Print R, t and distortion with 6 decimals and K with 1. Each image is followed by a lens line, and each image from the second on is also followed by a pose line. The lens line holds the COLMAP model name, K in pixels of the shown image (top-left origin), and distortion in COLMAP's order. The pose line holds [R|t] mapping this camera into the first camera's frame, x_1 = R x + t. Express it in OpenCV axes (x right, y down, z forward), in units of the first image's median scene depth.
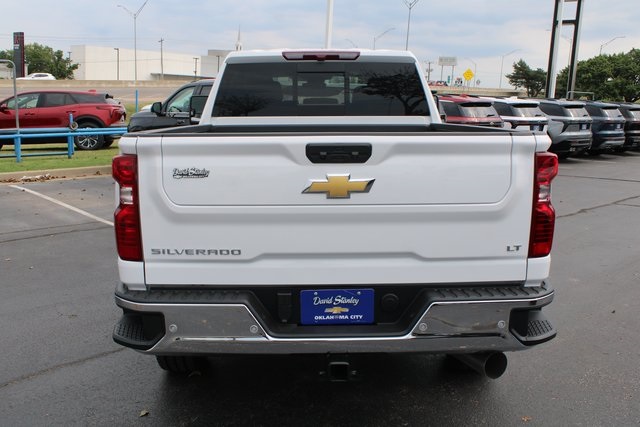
lens RADIAL K [[776.1, 0, 320.0], [0, 776.1, 213.5], [0, 0, 1]] dist [0.001399, 0.032034]
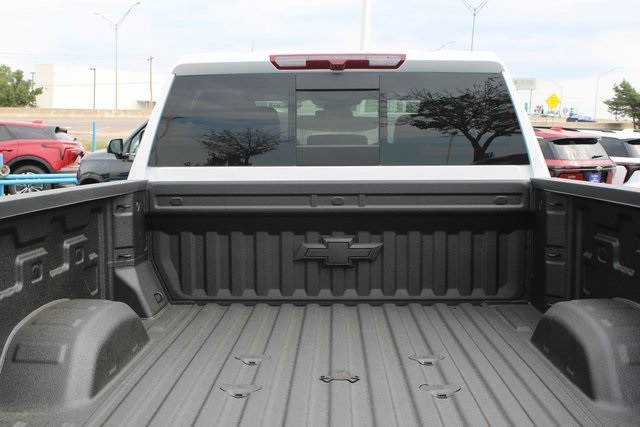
lens RADIAL K [[824.7, 0, 320.0], [0, 824.7, 213.5], [0, 0, 1]] dist [0.159969, -0.015686]
pose [[0.998487, 0.004799, -0.054777, 0.013830], [-0.007474, 0.998783, -0.048744, -0.036887], [0.054477, 0.049079, 0.997308, 0.238360]]
